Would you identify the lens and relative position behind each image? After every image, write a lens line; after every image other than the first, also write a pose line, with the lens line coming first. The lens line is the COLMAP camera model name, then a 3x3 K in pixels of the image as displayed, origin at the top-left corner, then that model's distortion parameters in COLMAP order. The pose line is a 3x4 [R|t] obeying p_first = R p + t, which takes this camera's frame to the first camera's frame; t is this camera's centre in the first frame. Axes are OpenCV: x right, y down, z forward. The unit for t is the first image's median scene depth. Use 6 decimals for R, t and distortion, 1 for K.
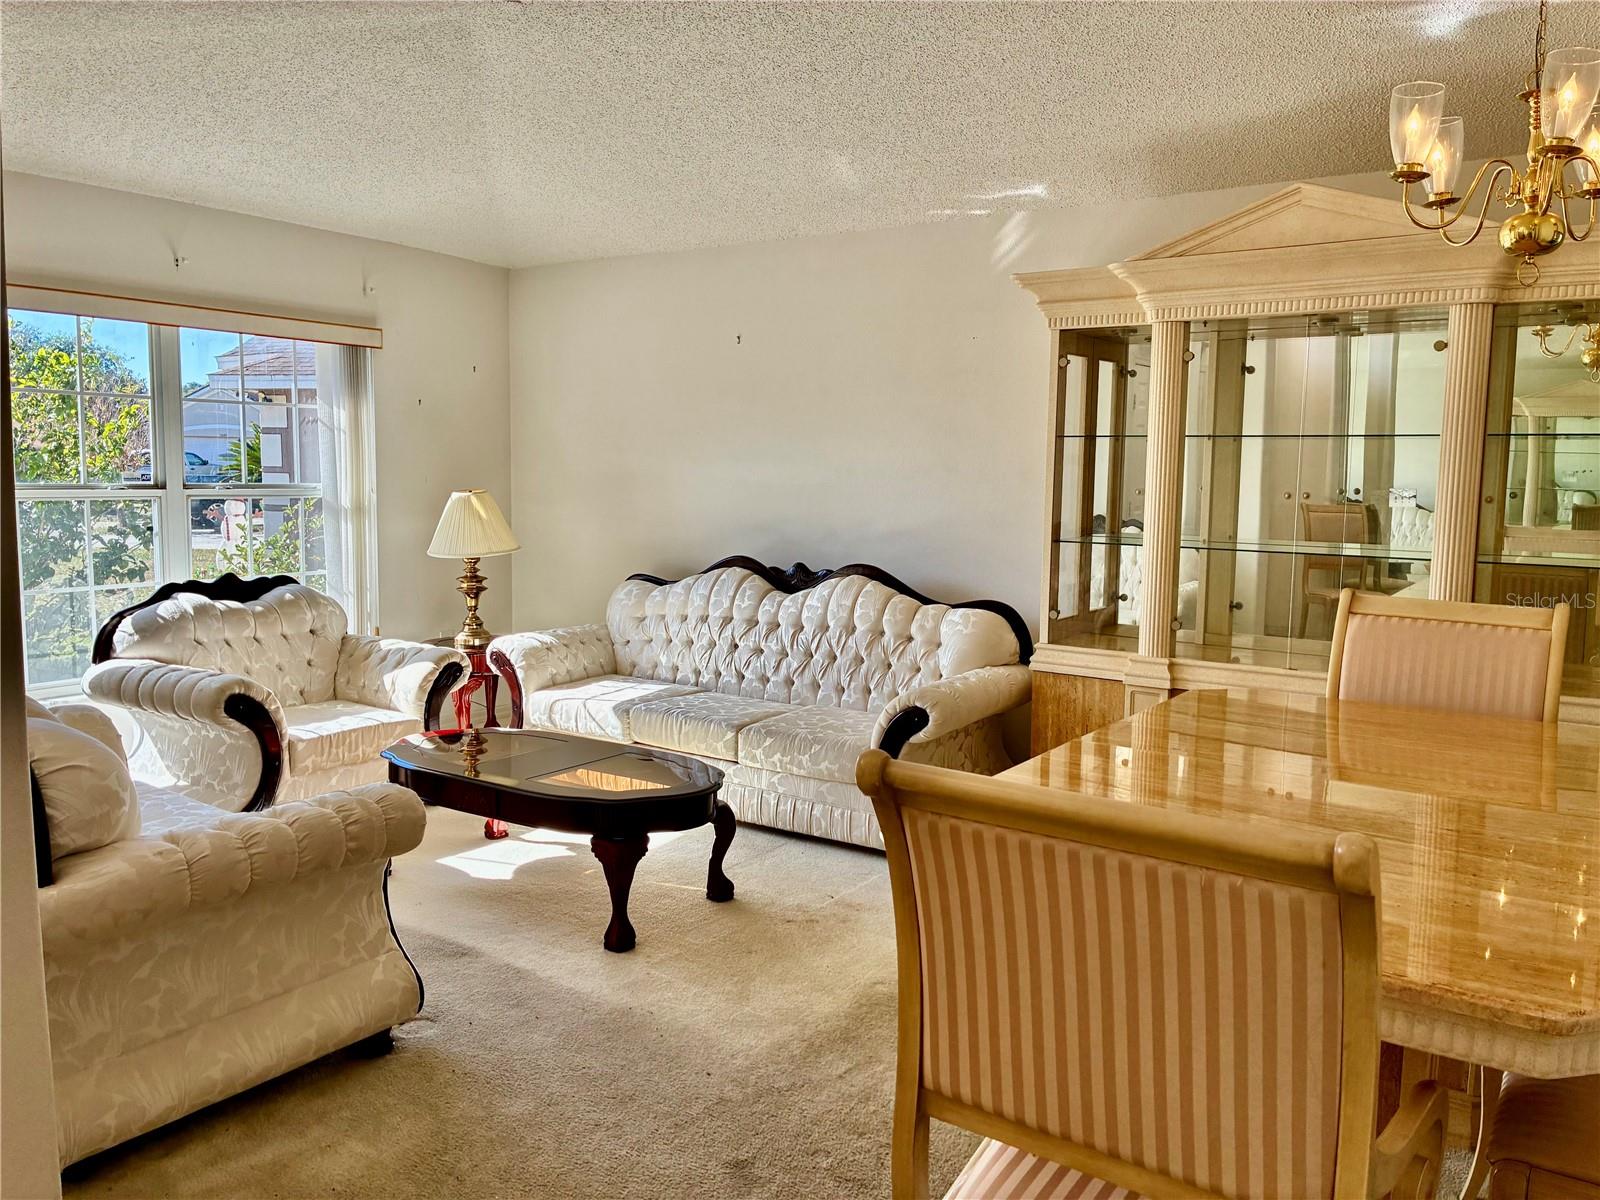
lens RADIAL K [[1207.3, 0, 795.6], [0, 1207.3, 596.0], [0, 0, 1]] dist [0.053389, -0.063752]
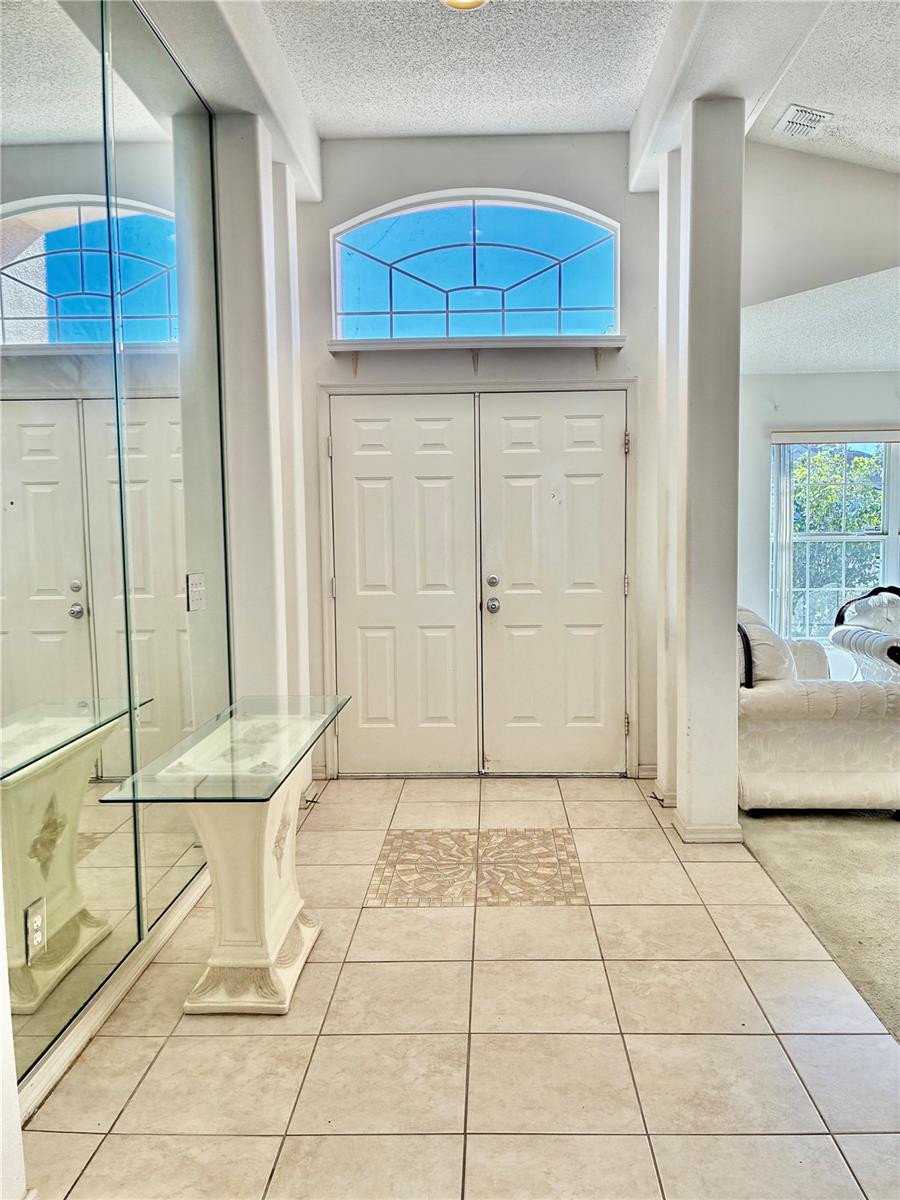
lens RADIAL K [[905.5, 0, 450.7], [0, 905.5, 599.4], [0, 0, 1]] dist [0.053389, -0.063752]
pose [[0.519733, 0.045891, -0.853095, 0.312768], [-0.069277, 0.997532, 0.011455, 0.036969], [0.851515, 0.053147, 0.521629, -0.241926]]
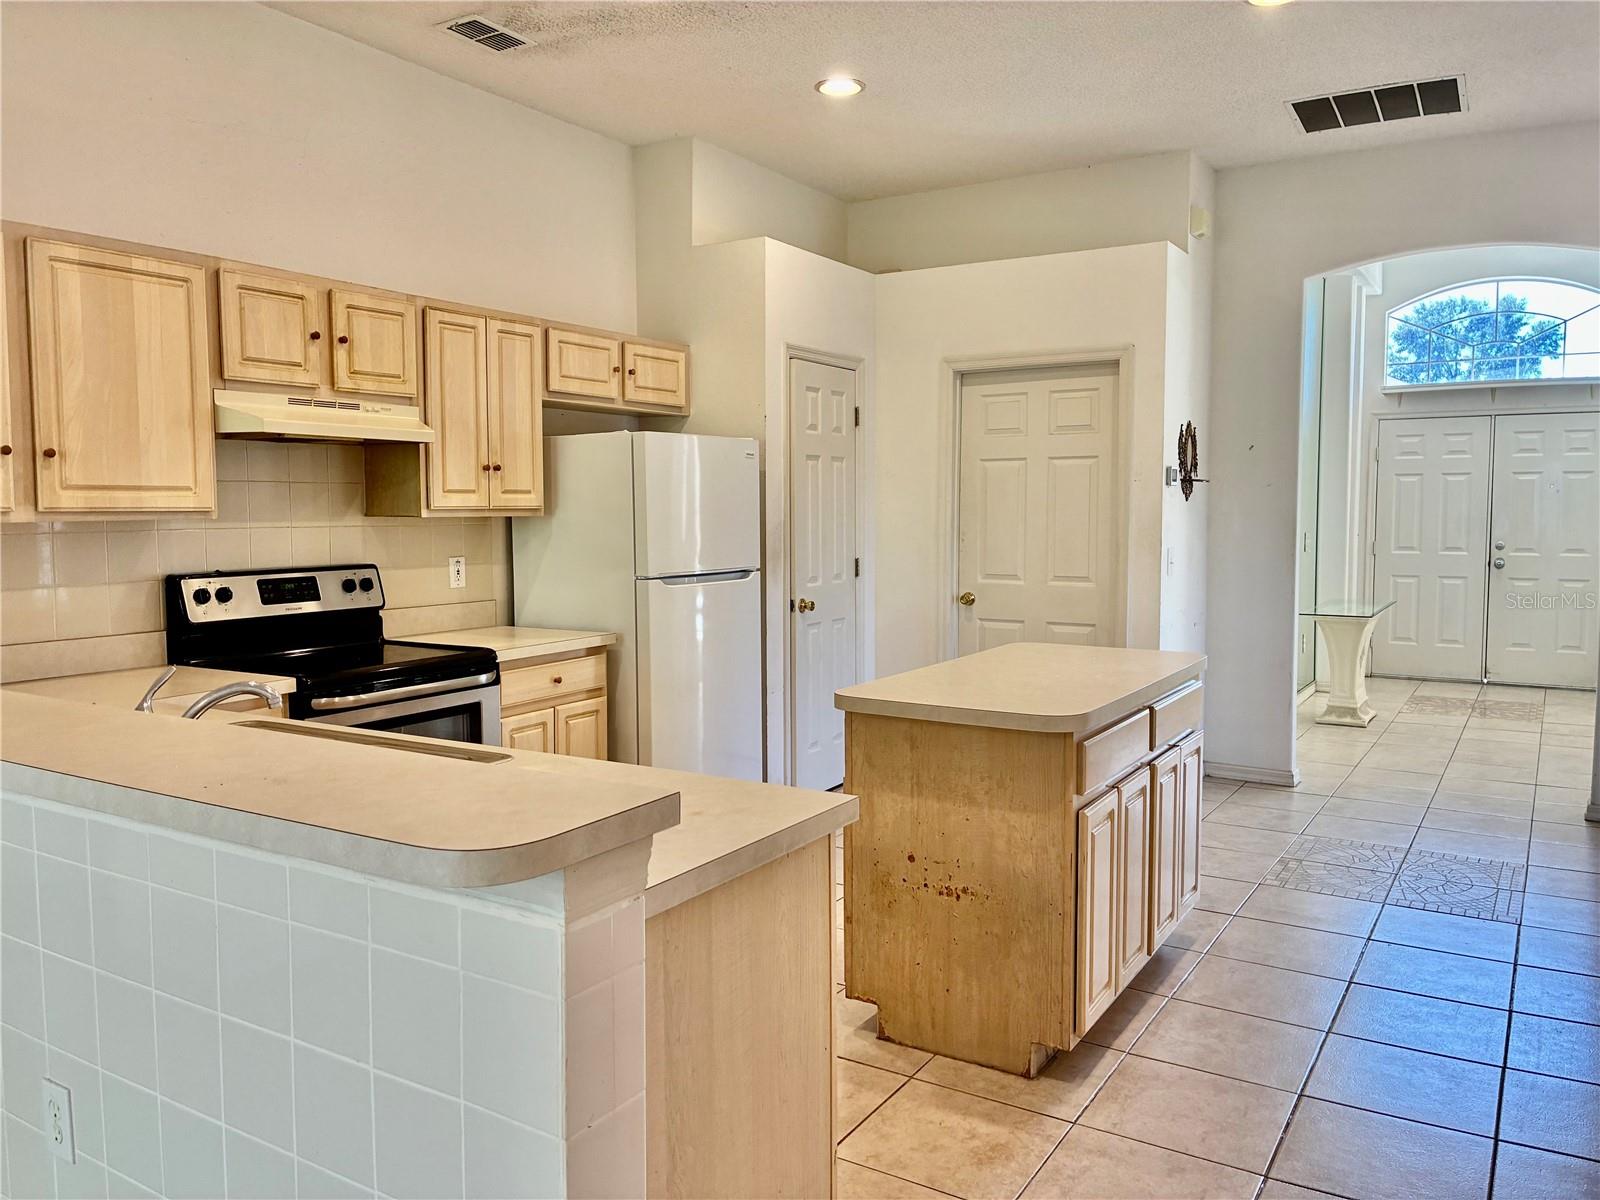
lens RADIAL K [[1207.3, 0, 789.5], [0, 1207.3, 595.7], [0, 0, 1]] dist [0.053389, -0.063752]
pose [[0.031866, 0.051393, -0.998170, 1.242068], [-0.104412, 0.993384, 0.047813, 0.116514], [0.994023, 0.102698, 0.037021, -0.782495]]
